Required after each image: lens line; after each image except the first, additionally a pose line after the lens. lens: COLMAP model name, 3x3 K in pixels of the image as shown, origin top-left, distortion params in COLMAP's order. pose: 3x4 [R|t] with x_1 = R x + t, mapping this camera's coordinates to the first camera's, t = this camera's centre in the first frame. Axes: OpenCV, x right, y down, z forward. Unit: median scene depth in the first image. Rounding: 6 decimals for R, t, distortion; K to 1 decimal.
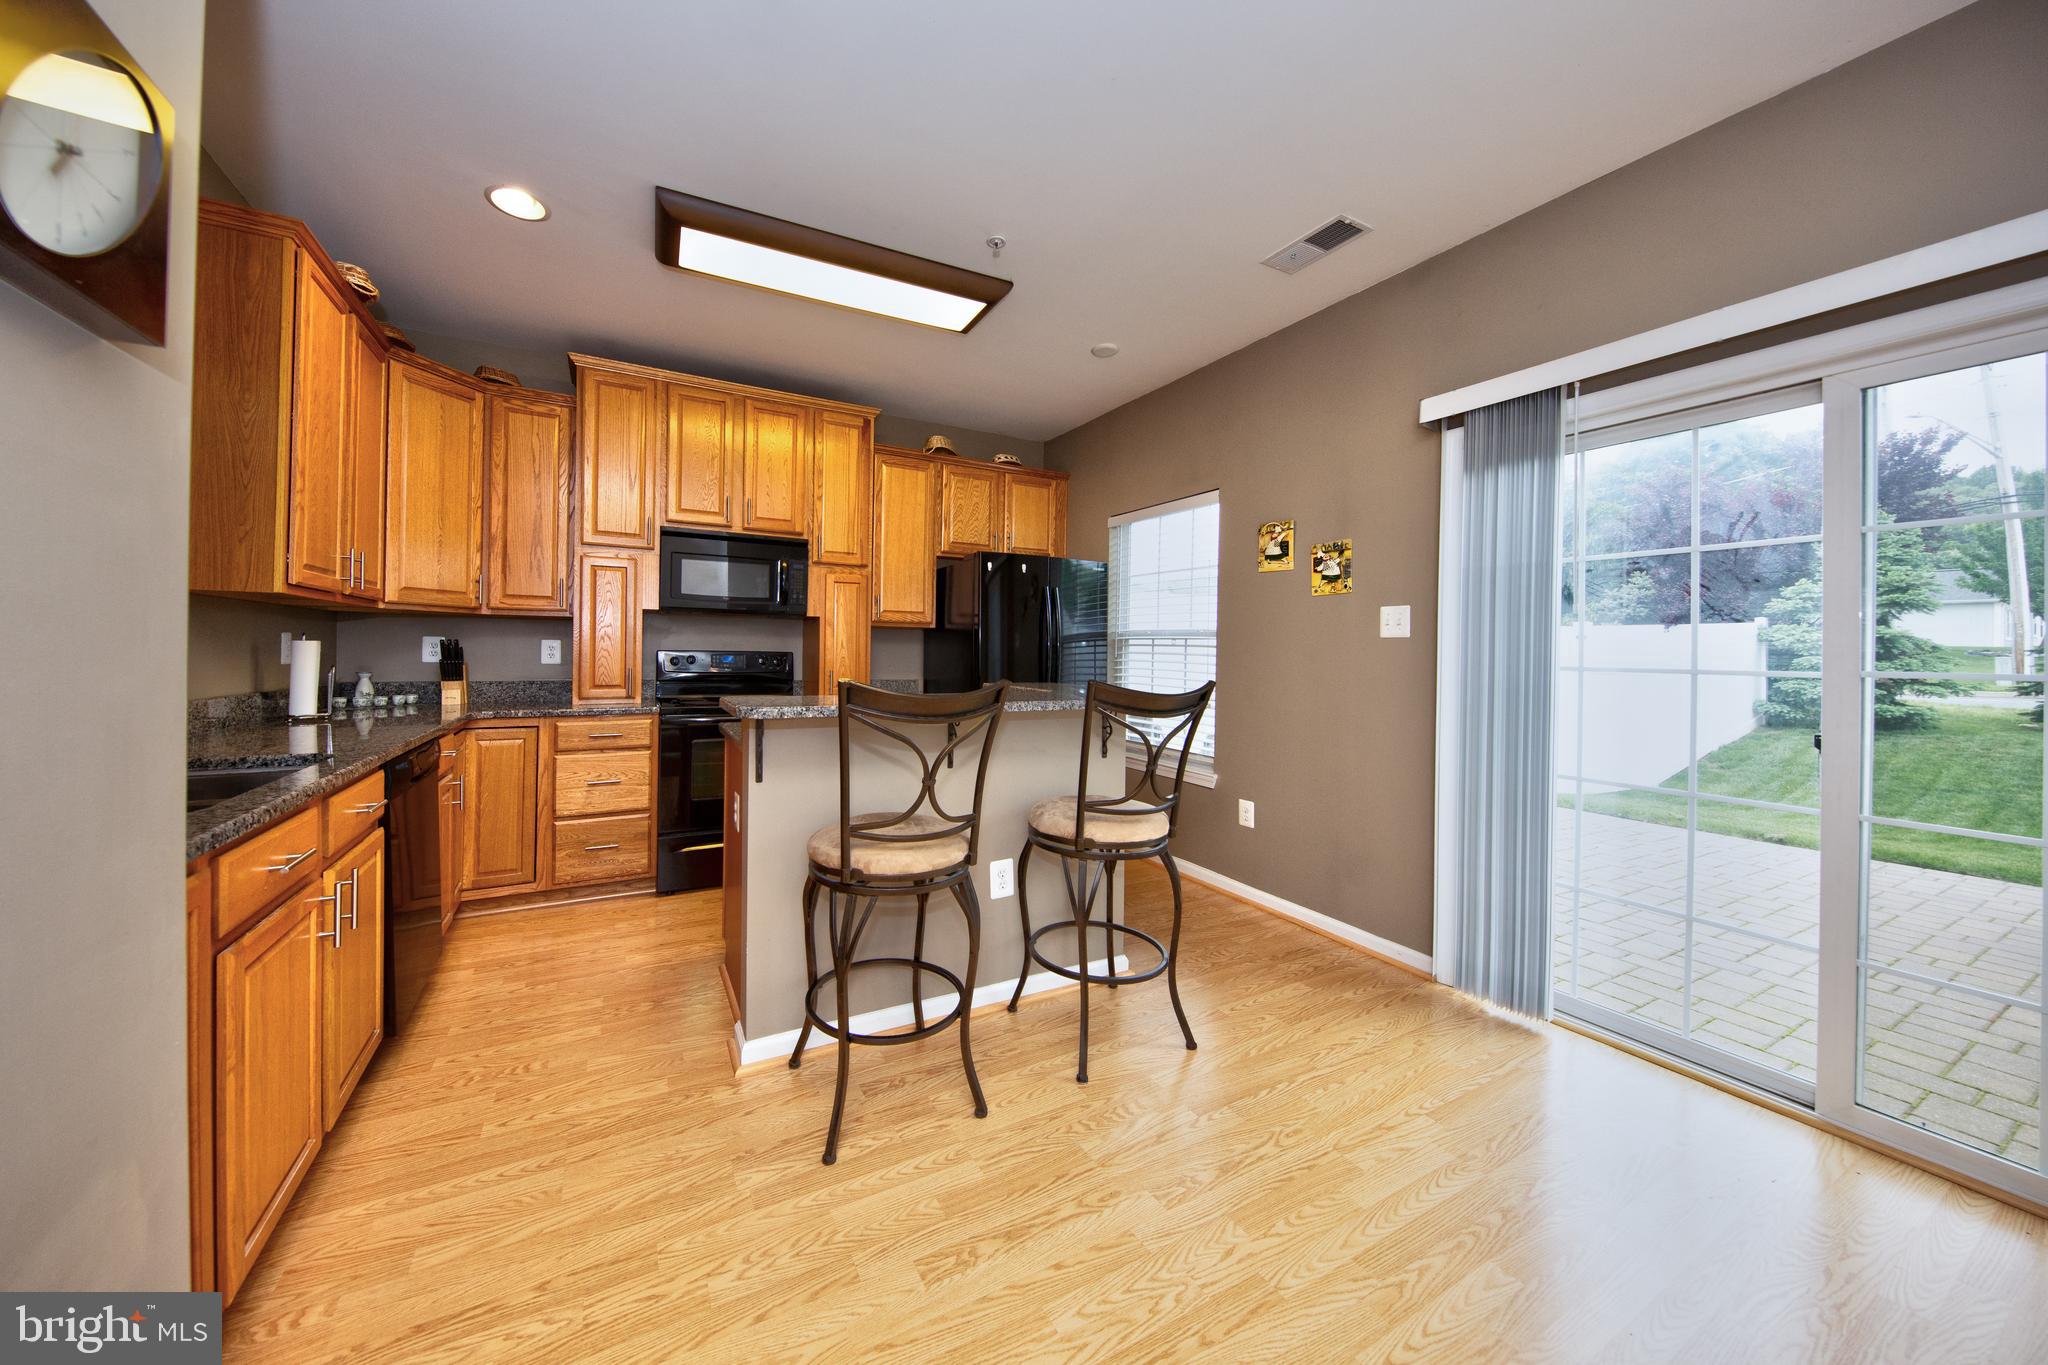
lens RADIAL K [[695.4, 0, 974.4], [0, 695.4, 651.4], [0, 0, 1]] dist [0.002989, -0.000227]
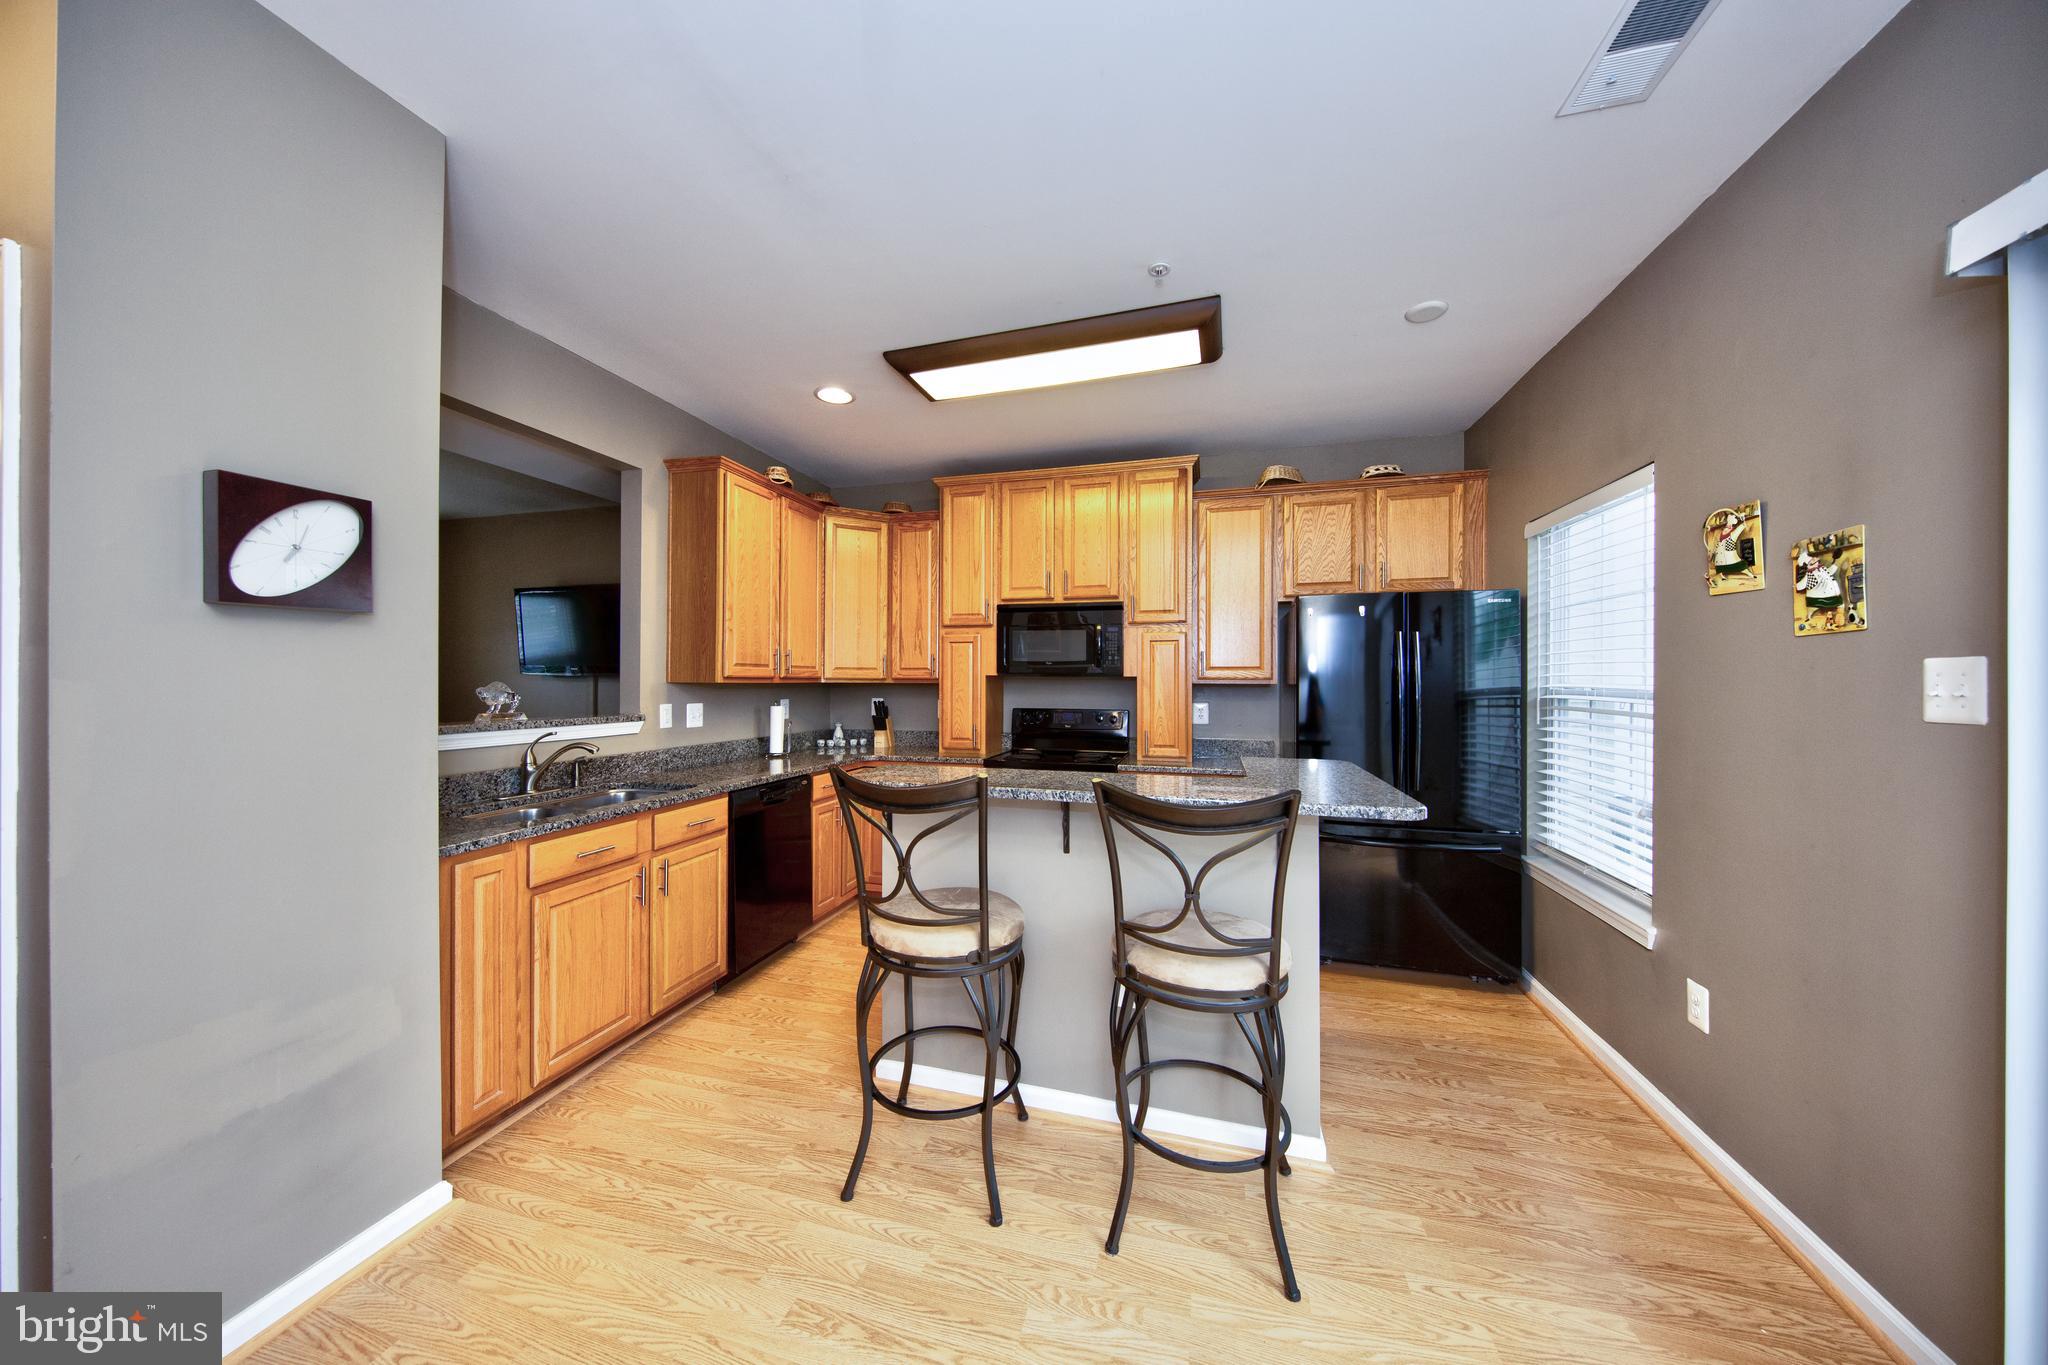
lens RADIAL K [[690.9, 0, 1011.7], [0, 690.9, 677.7], [0, 0, 1]] dist [0.002606, -0.000940]
pose [[0.724411, -0.014679, -0.689212, 0.394014], [0.007465, 0.999882, -0.013449, -0.042592], [0.689328, 0.004598, 0.724435, 0.179842]]
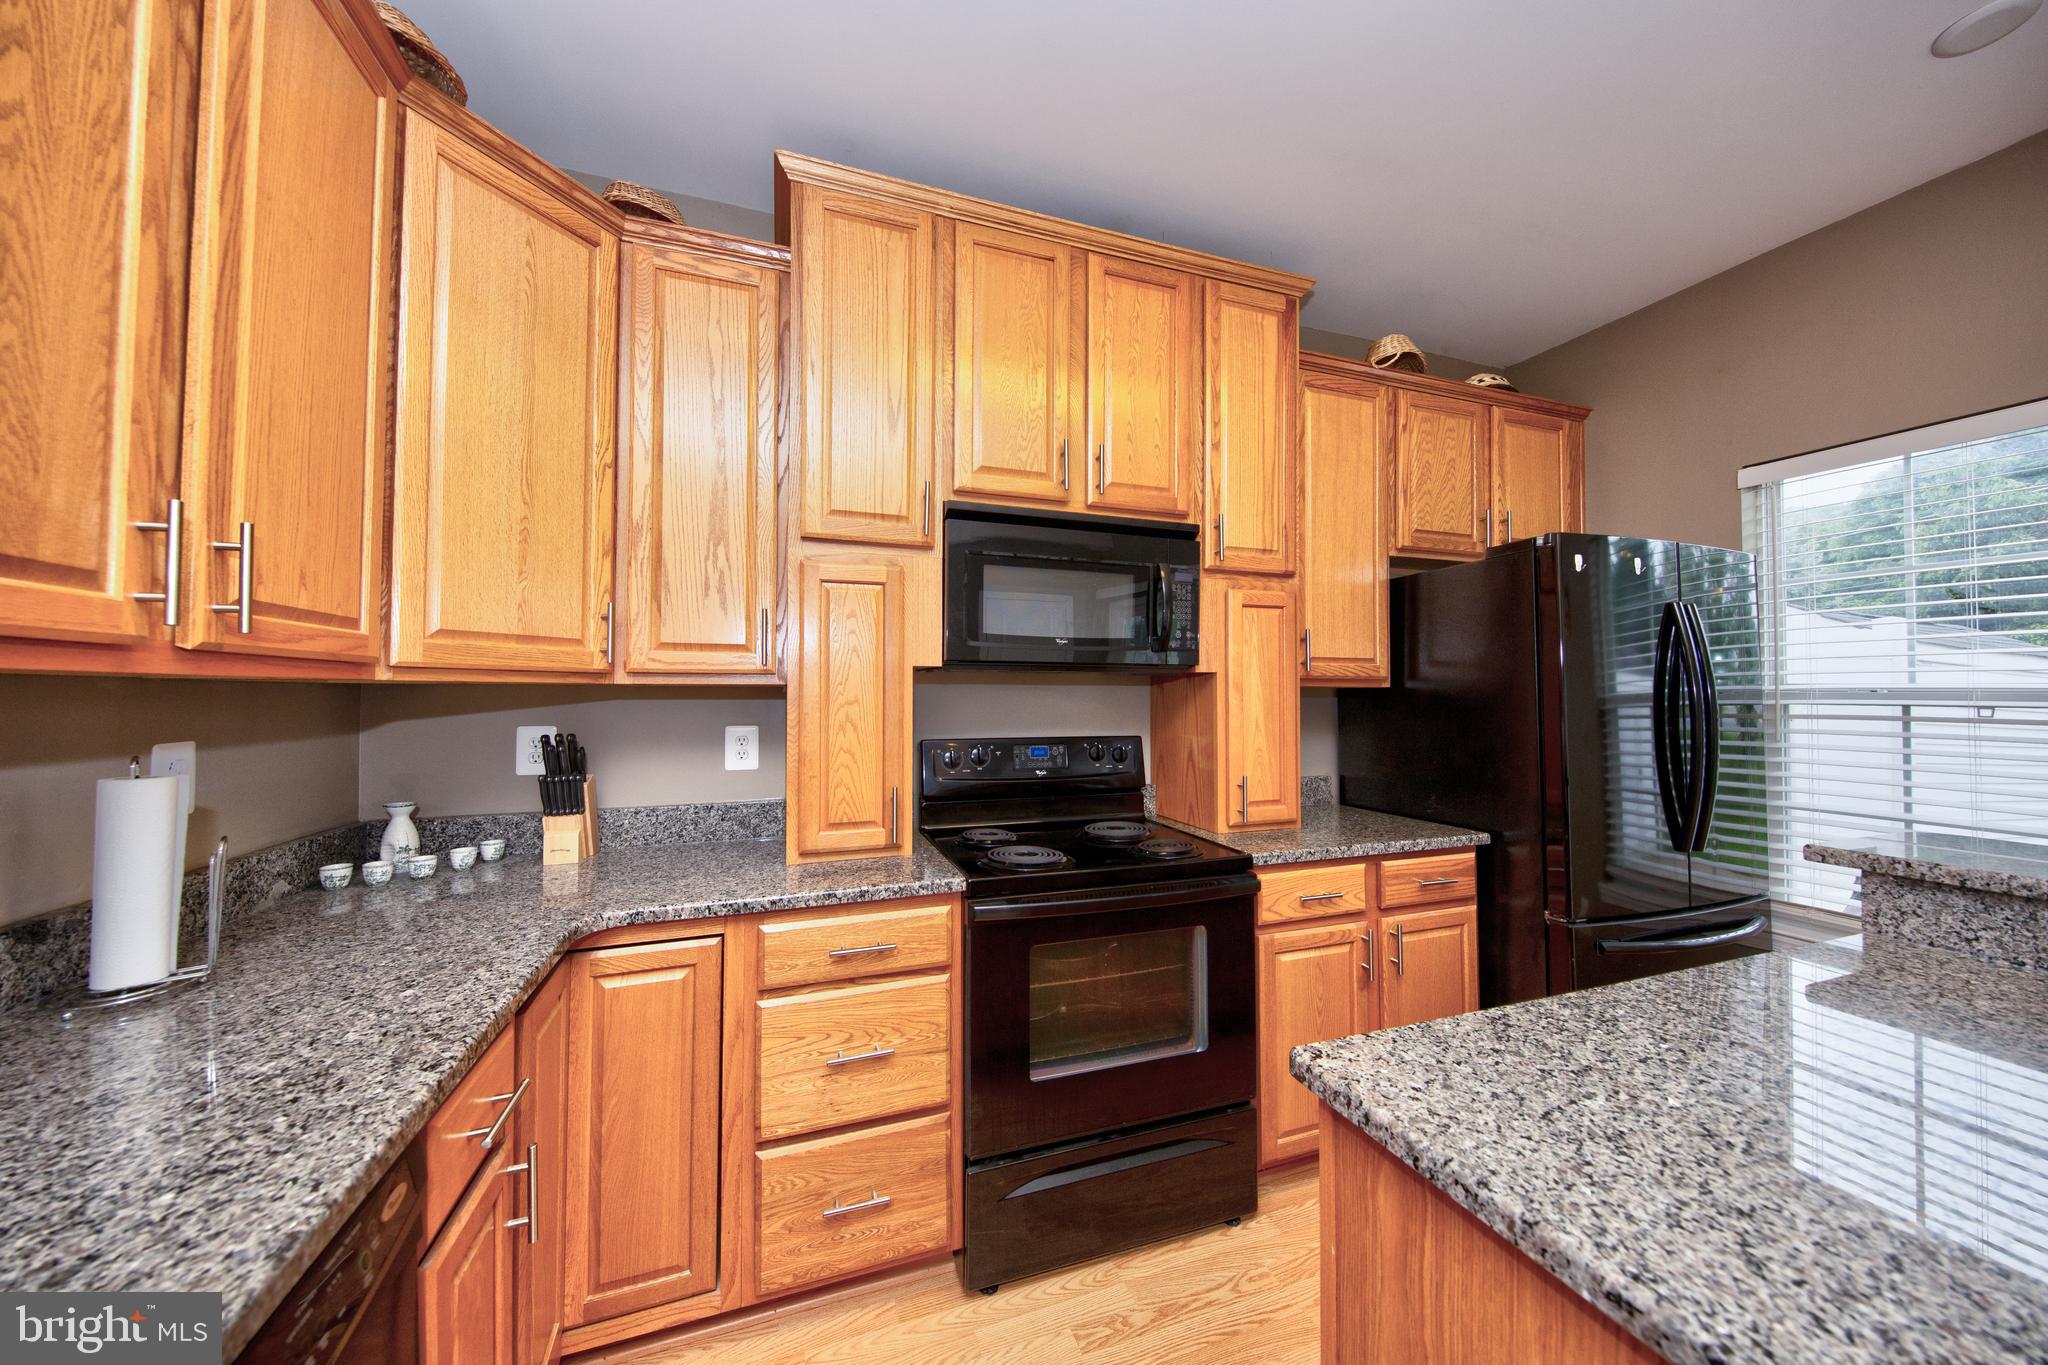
lens RADIAL K [[690.9, 0, 1015.2], [0, 690.9, 681.3], [0, 0, 1]] dist [0.002606, -0.000940]
pose [[0.989517, -0.014748, -0.143663, -0.351955], [0.012146, 0.999746, -0.018971, -0.041921], [0.143906, 0.017027, 0.989445, 0.549307]]
